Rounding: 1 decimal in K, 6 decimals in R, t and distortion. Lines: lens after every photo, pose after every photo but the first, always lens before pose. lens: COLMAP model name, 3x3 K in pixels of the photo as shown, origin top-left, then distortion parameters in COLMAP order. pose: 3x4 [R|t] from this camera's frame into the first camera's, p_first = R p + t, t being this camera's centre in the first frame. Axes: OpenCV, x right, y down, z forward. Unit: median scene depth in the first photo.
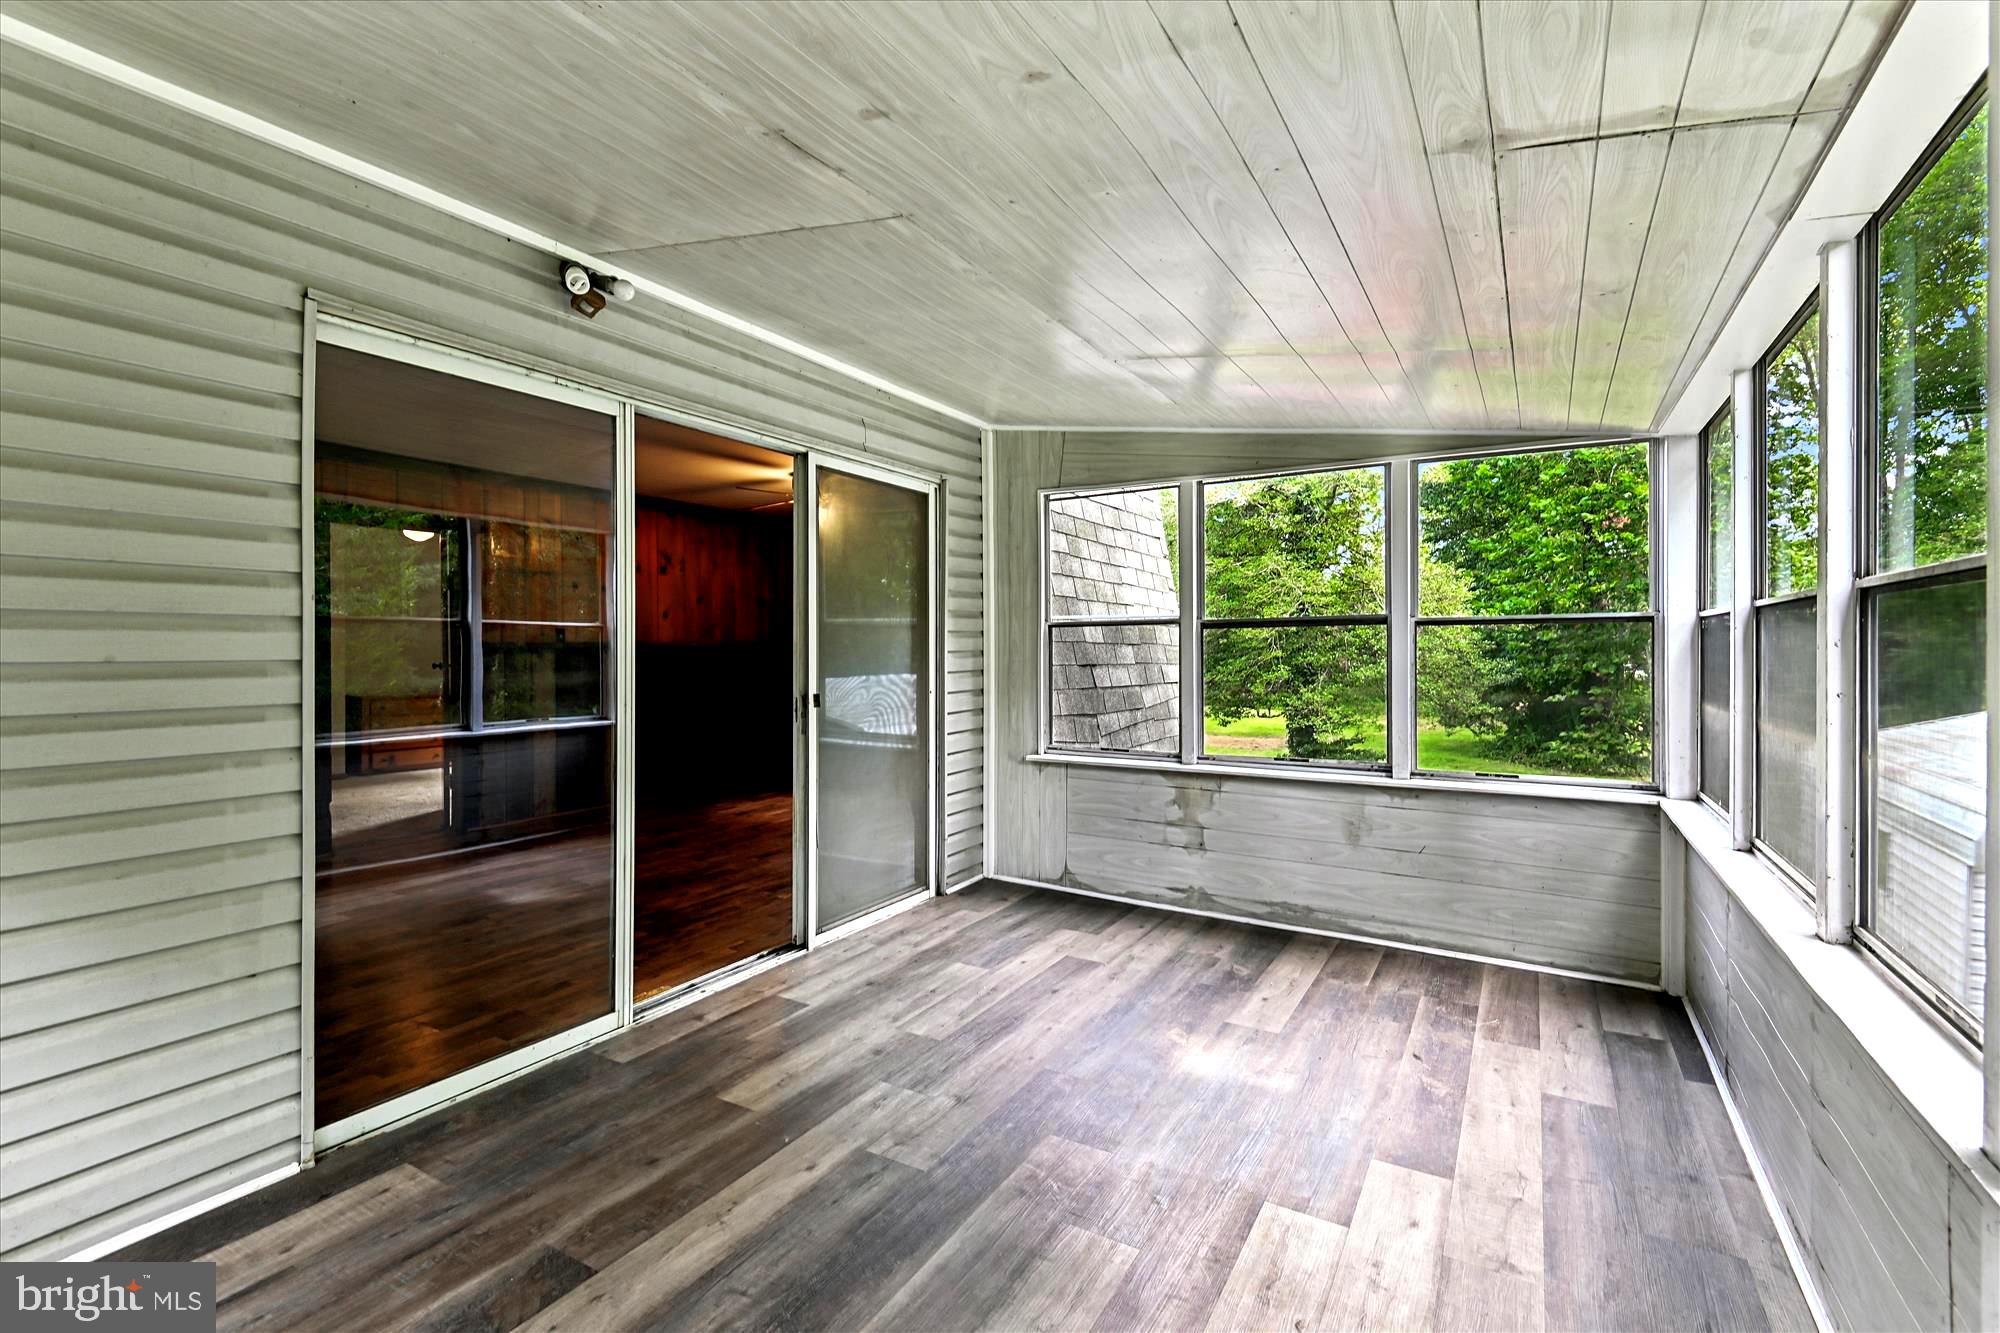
lens RADIAL K [[920.2, 0, 996.9], [0, 920.2, 652.5], [0, 0, 1]] dist [0.029088, -0.013489]
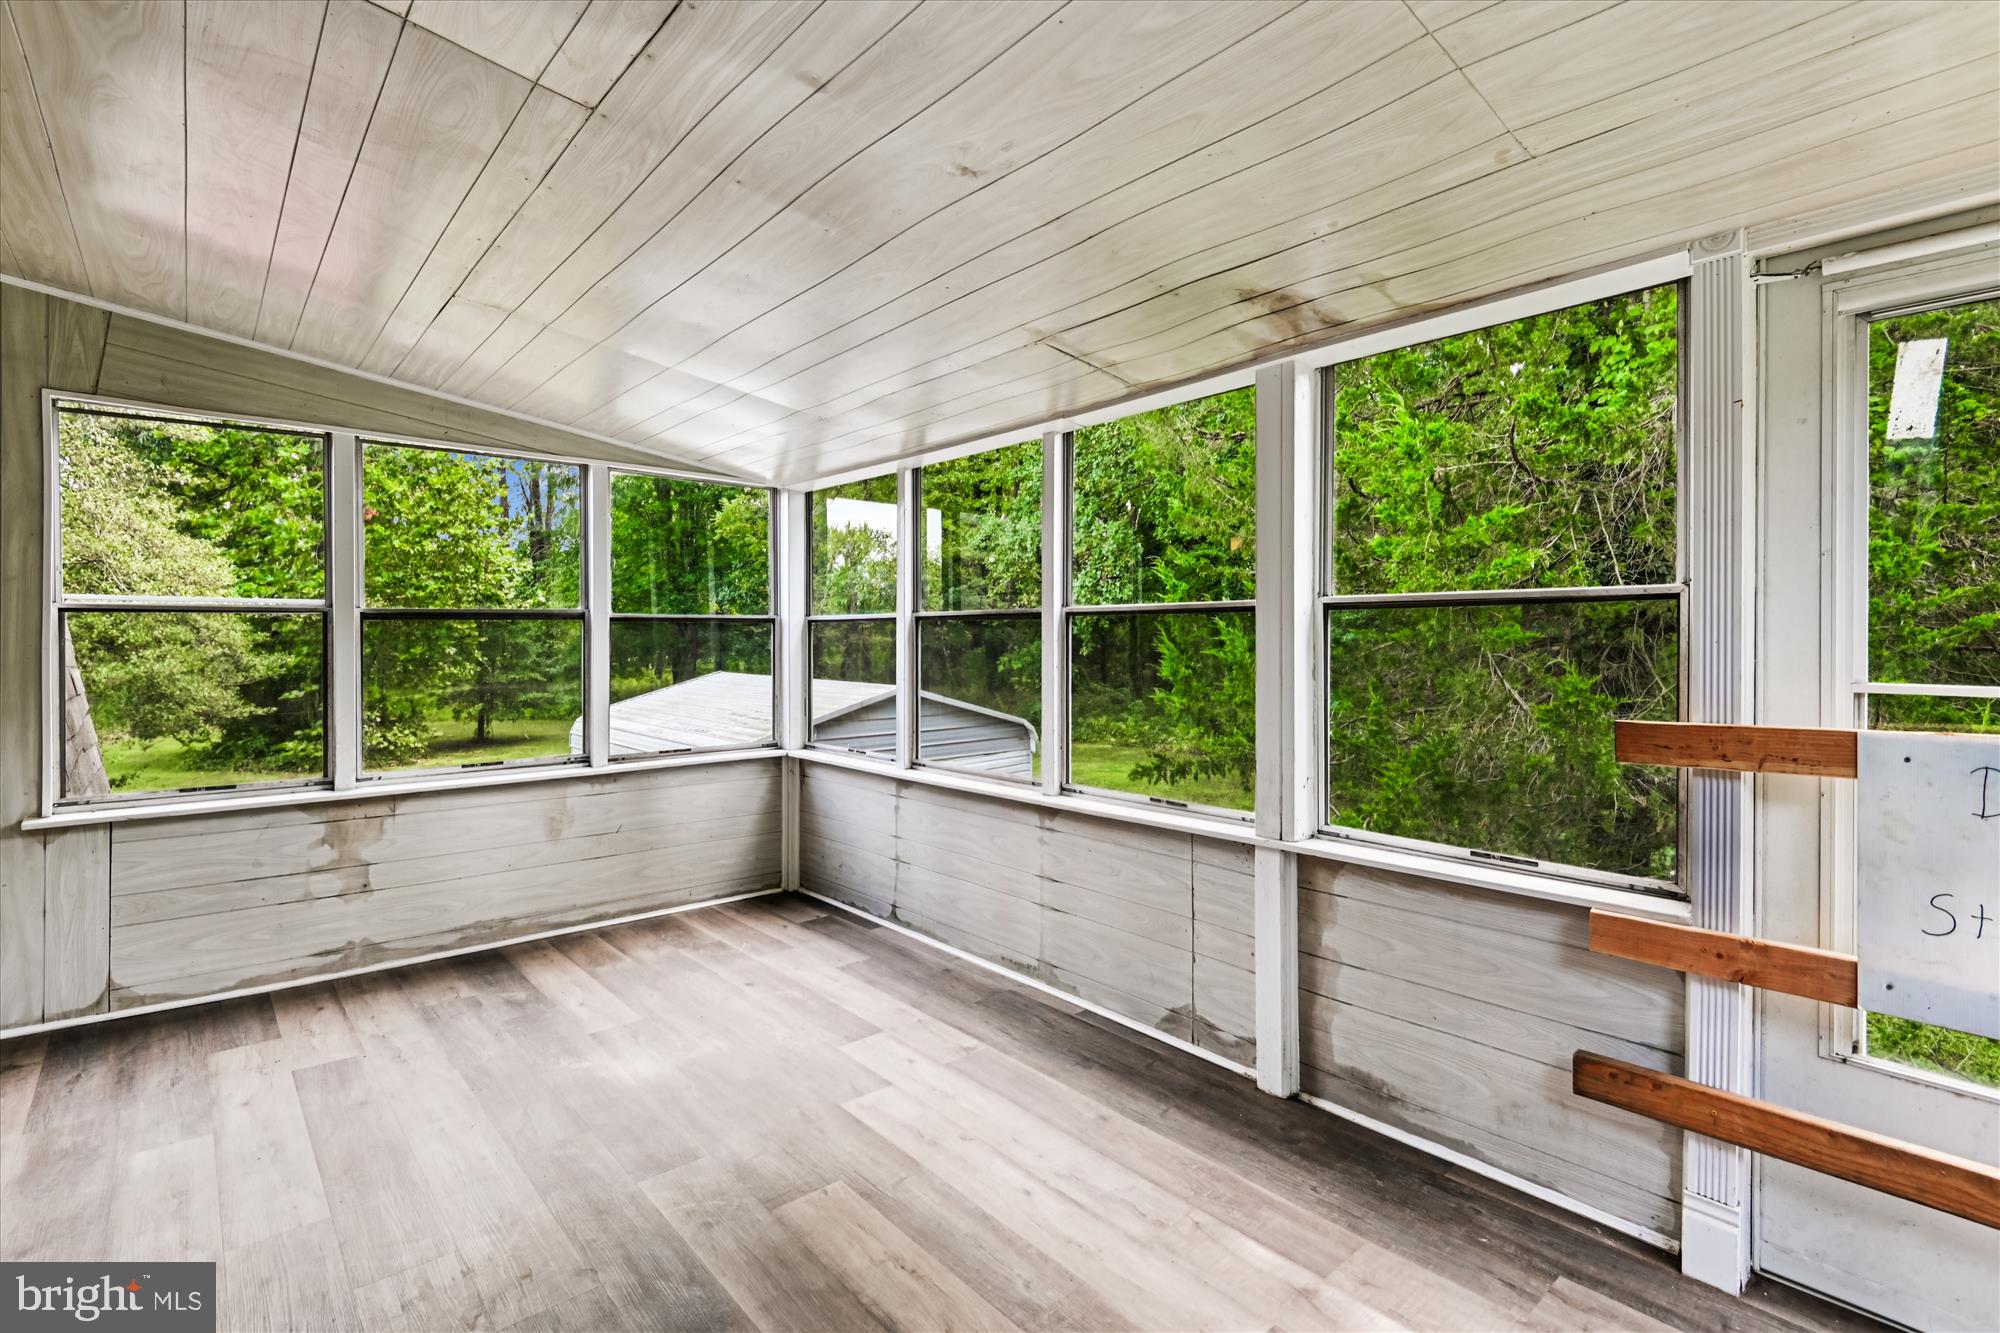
lens RADIAL K [[920.2, 0, 1007.9], [0, 920.2, 646.2], [0, 0, 1]] dist [0.029088, -0.013489]
pose [[0.309244, -0.008975, 0.950940, -0.423618], [0.007017, 0.999950, 0.007155, -0.005019], [-0.950957, 0.004460, 0.309292, 0.230366]]
